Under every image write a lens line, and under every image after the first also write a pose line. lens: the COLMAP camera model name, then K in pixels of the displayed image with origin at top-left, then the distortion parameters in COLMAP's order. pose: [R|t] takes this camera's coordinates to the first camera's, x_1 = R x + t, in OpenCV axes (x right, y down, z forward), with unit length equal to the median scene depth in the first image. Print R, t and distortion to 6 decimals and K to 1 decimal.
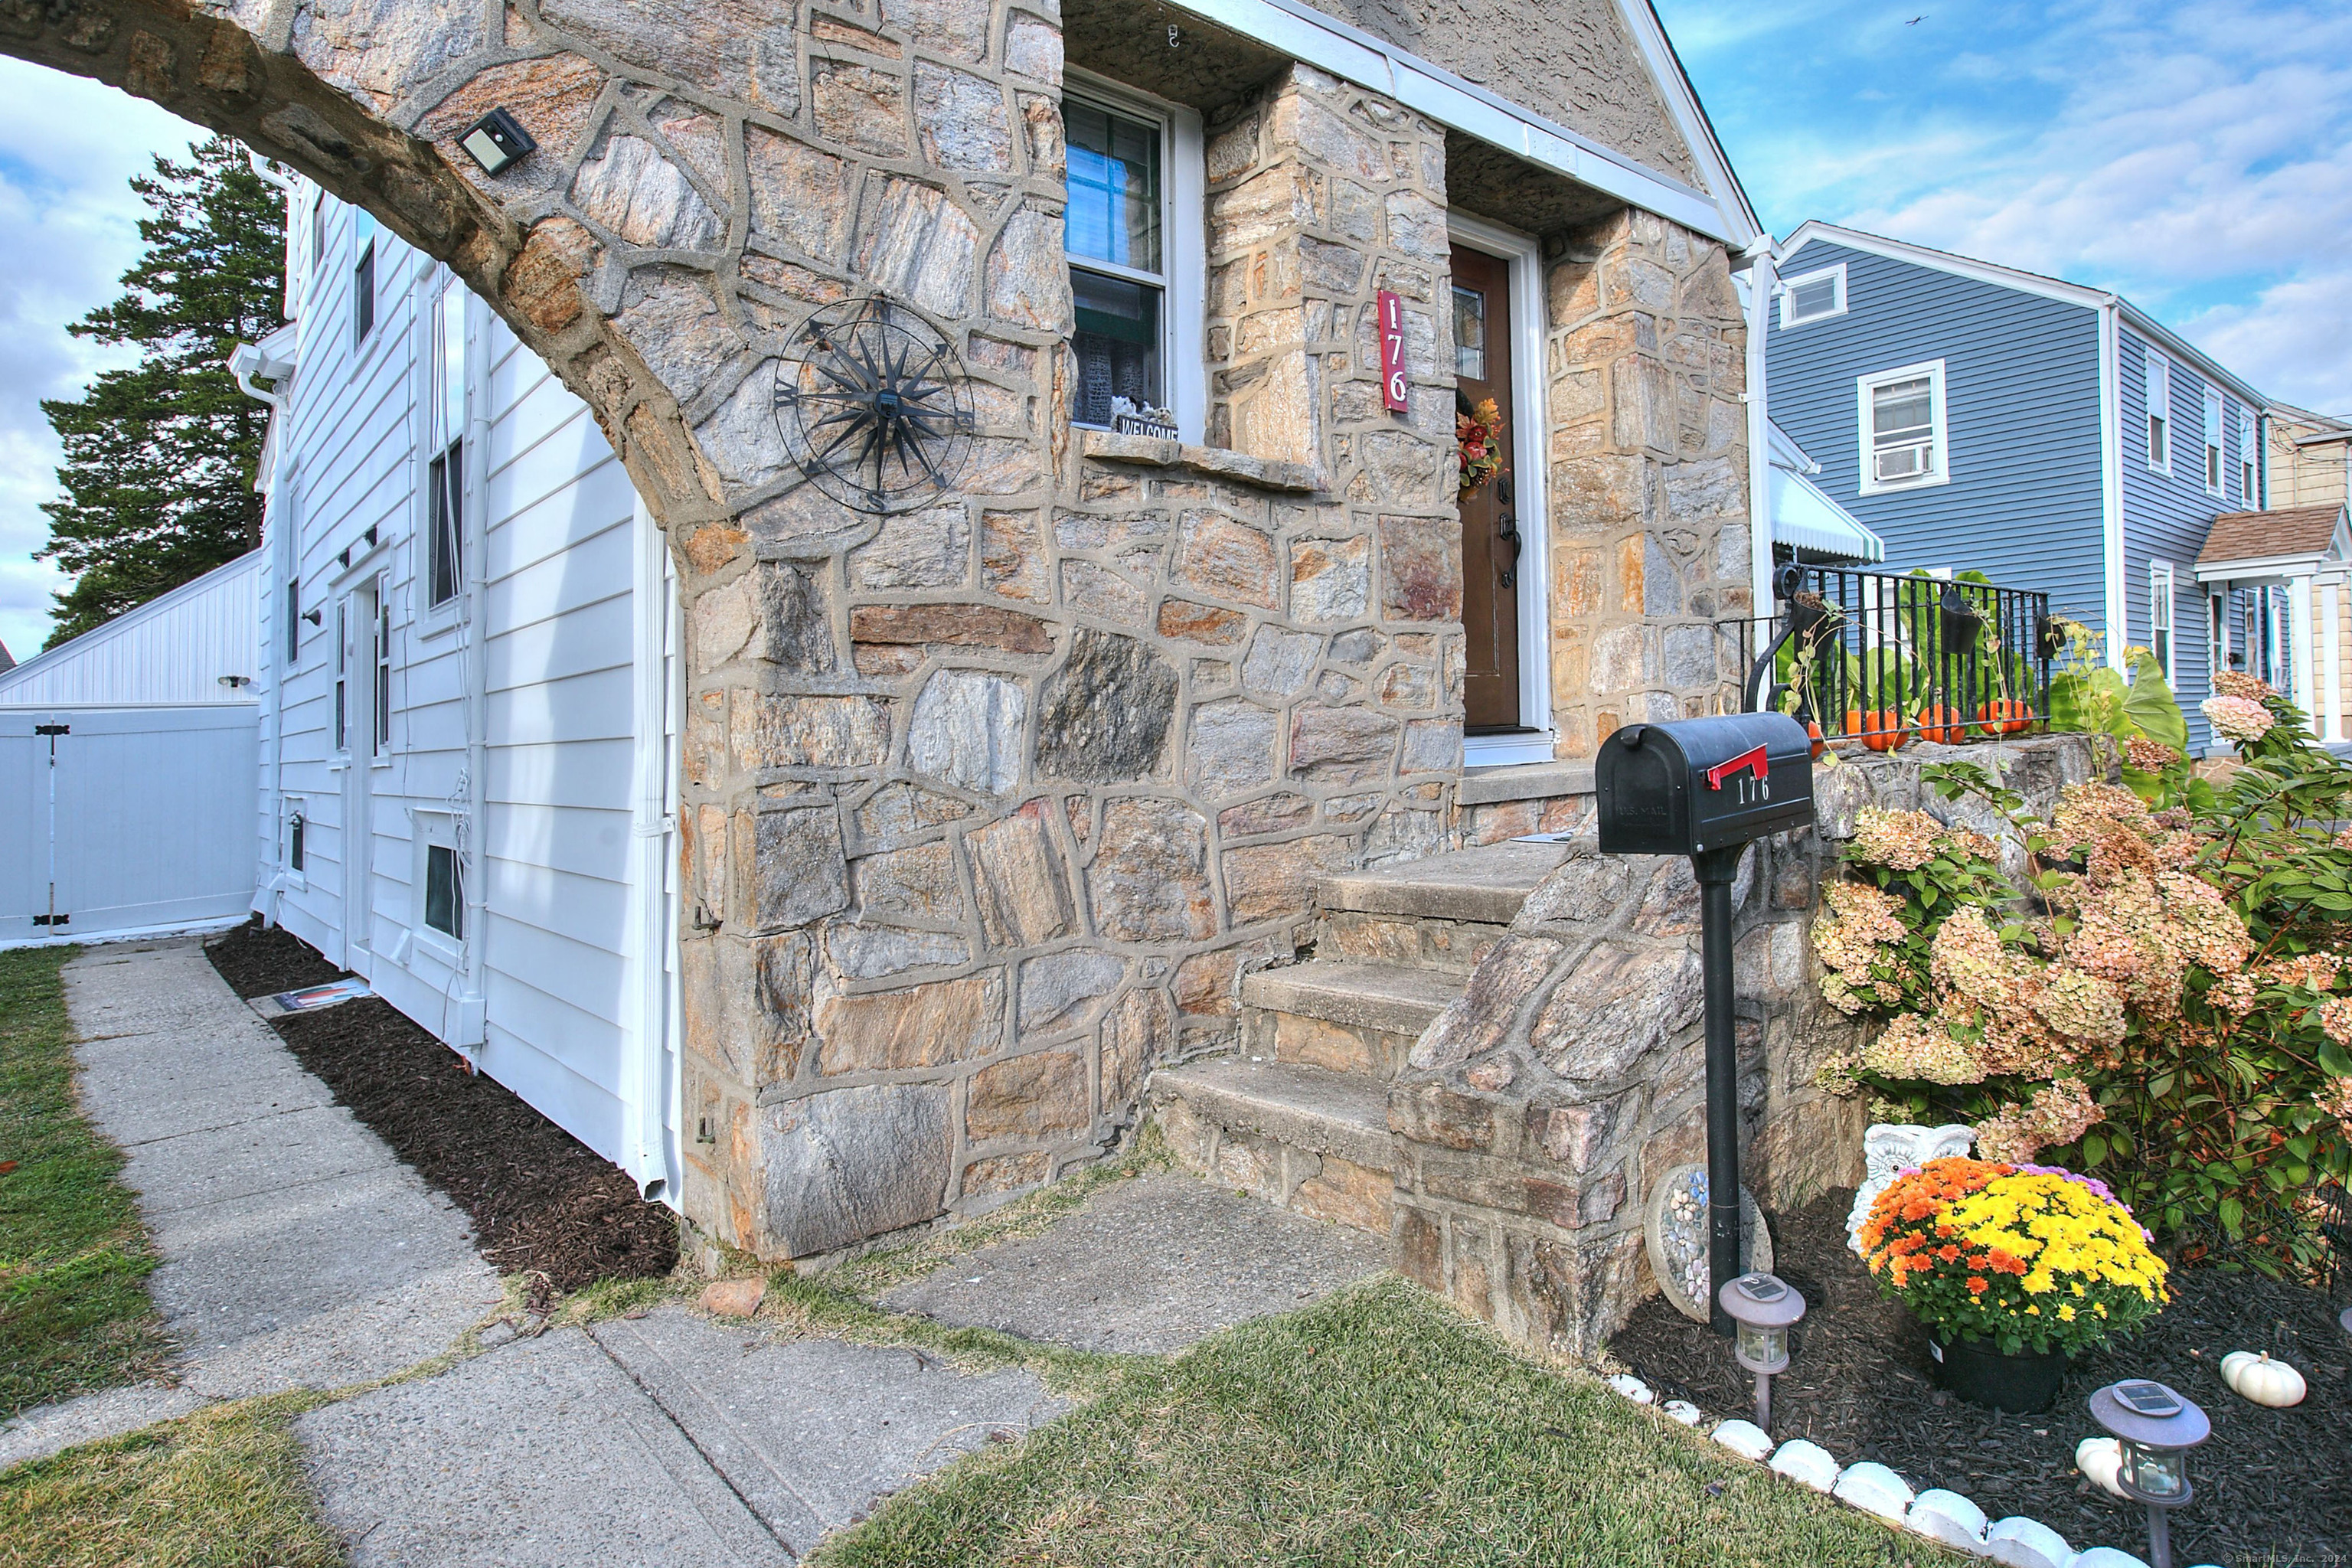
lens RADIAL K [[1304.8, 0, 1169.3], [0, 1304.8, 649.5], [0, 0, 1]] dist [-0.039478, 0.000174]
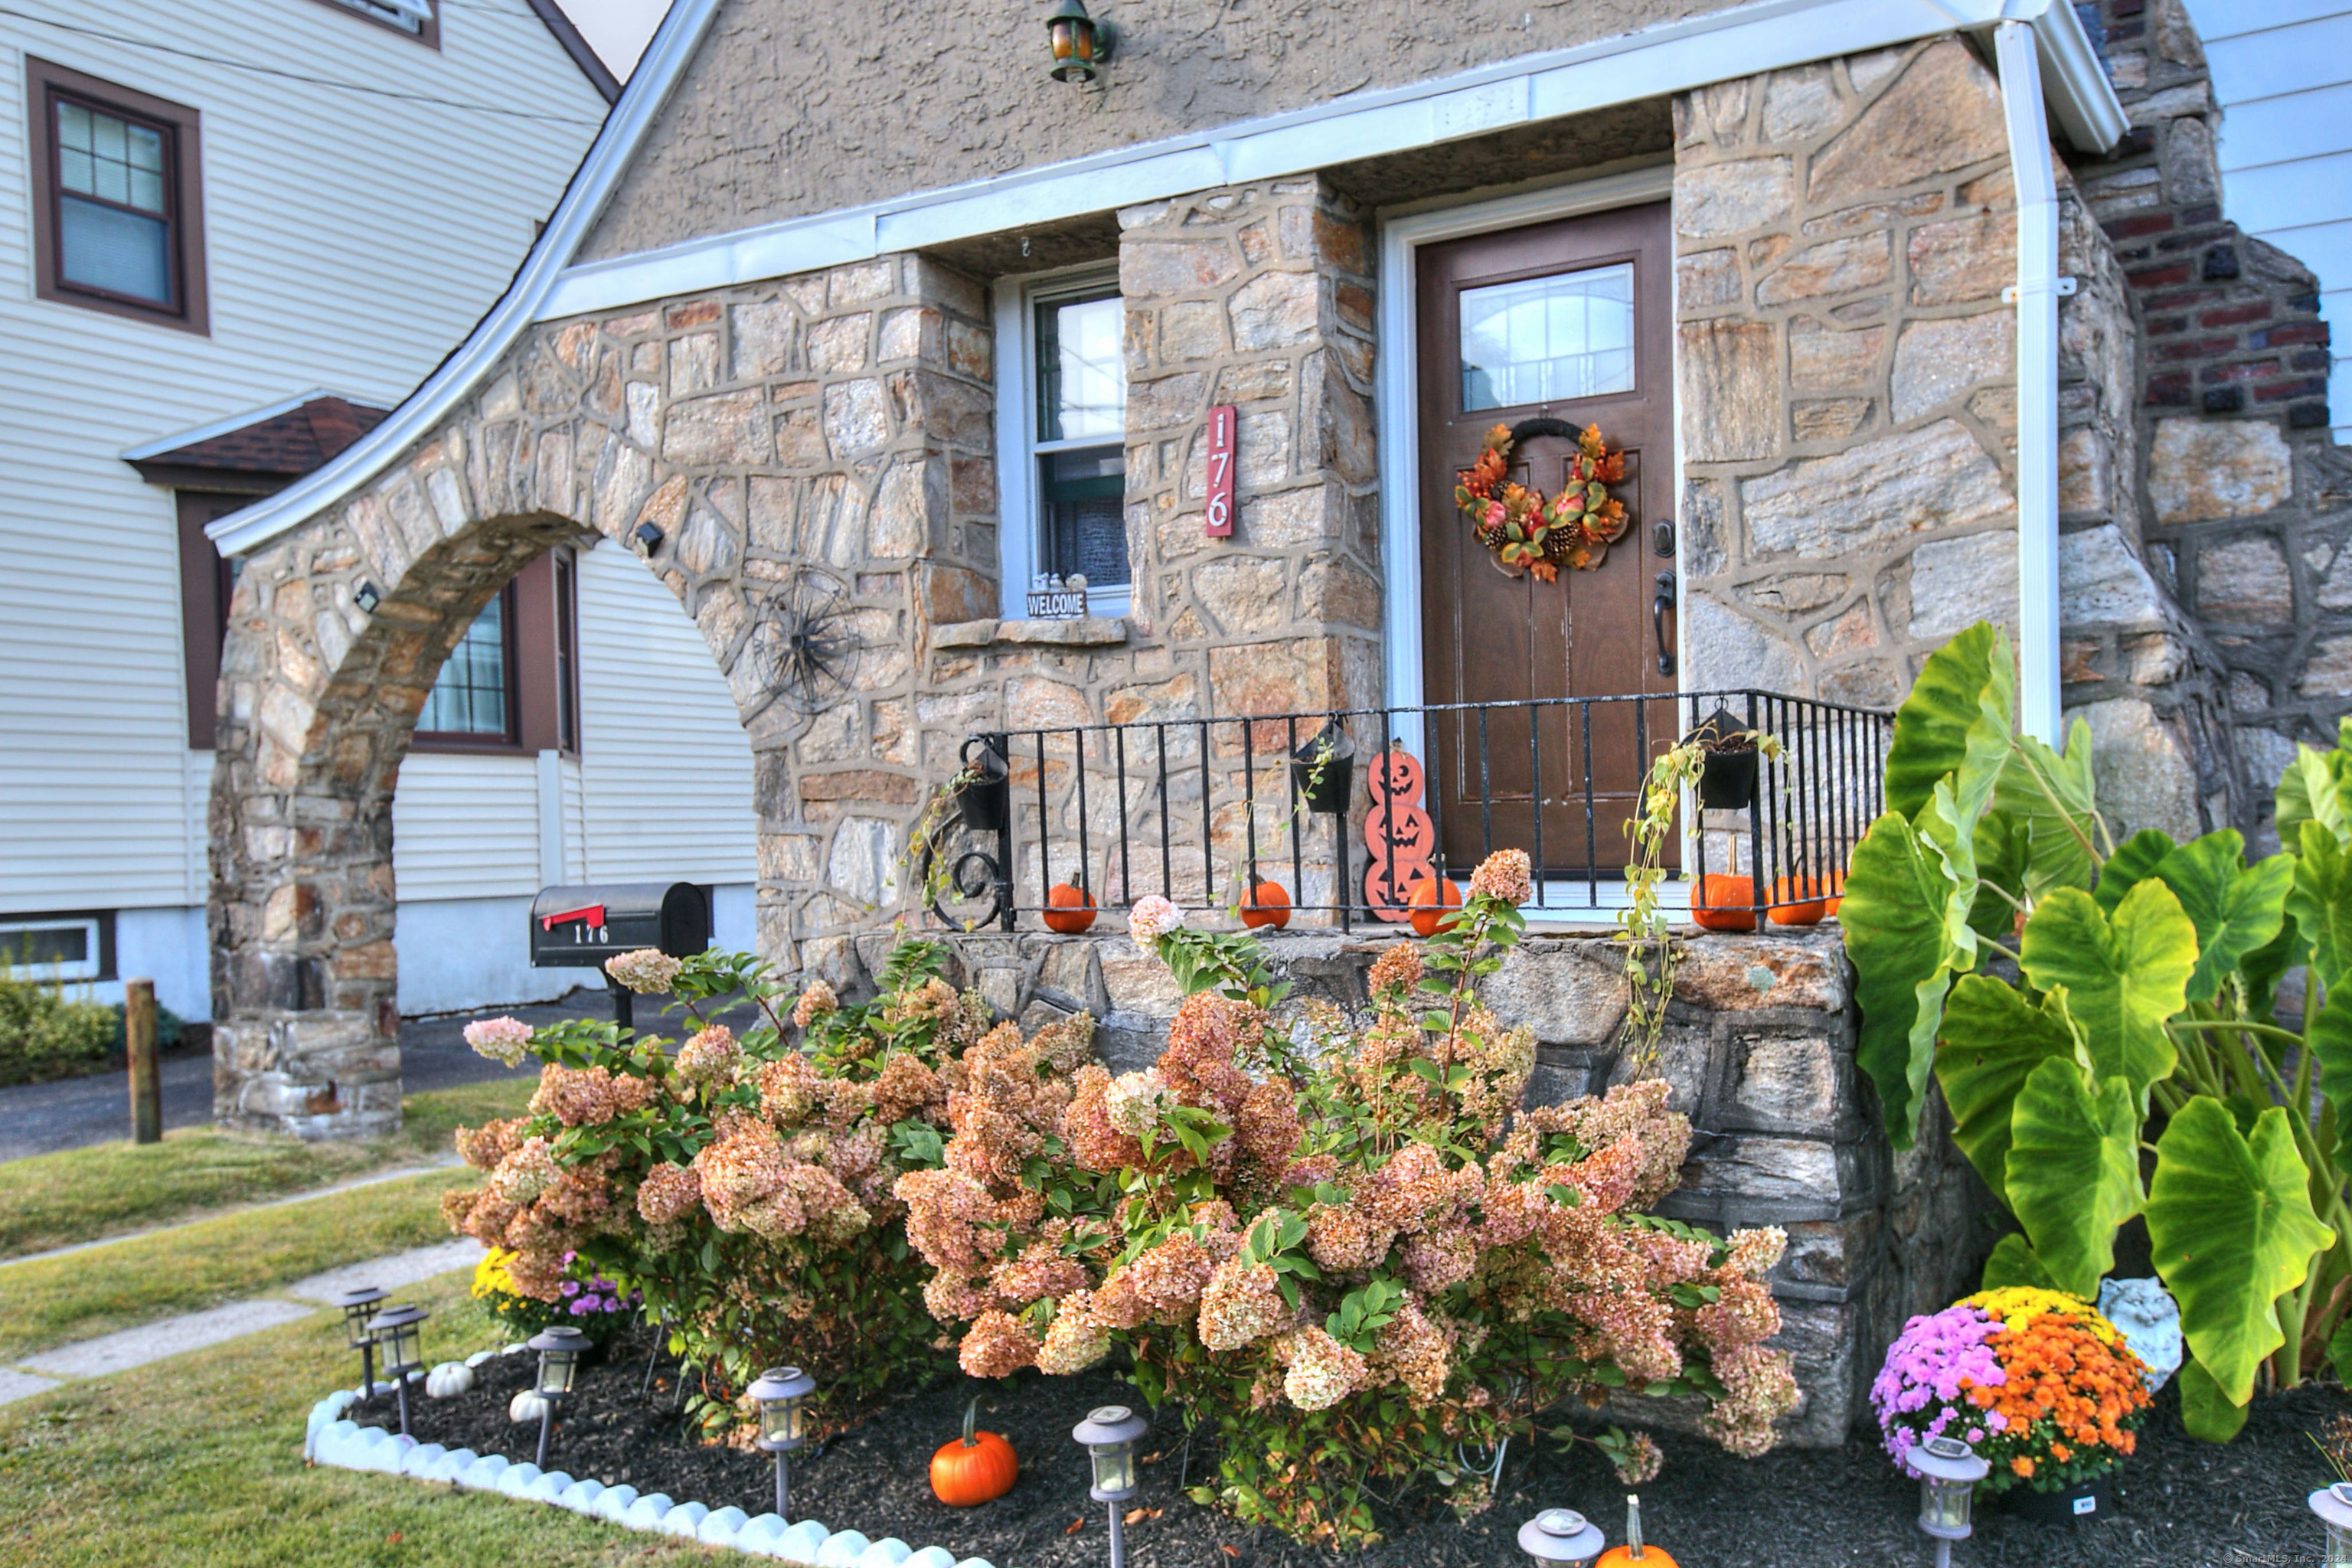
lens RADIAL K [[1973.9, 0, 1175.9], [0, 1973.9, 792.1], [0, 0, 1]] dist [0.018258, 0.000396]
pose [[0.291578, 0.014105, -0.956443, 1.921659], [0.060326, 0.997630, 0.033104, -0.059724], [0.954643, -0.067350, 0.290036, 0.680798]]
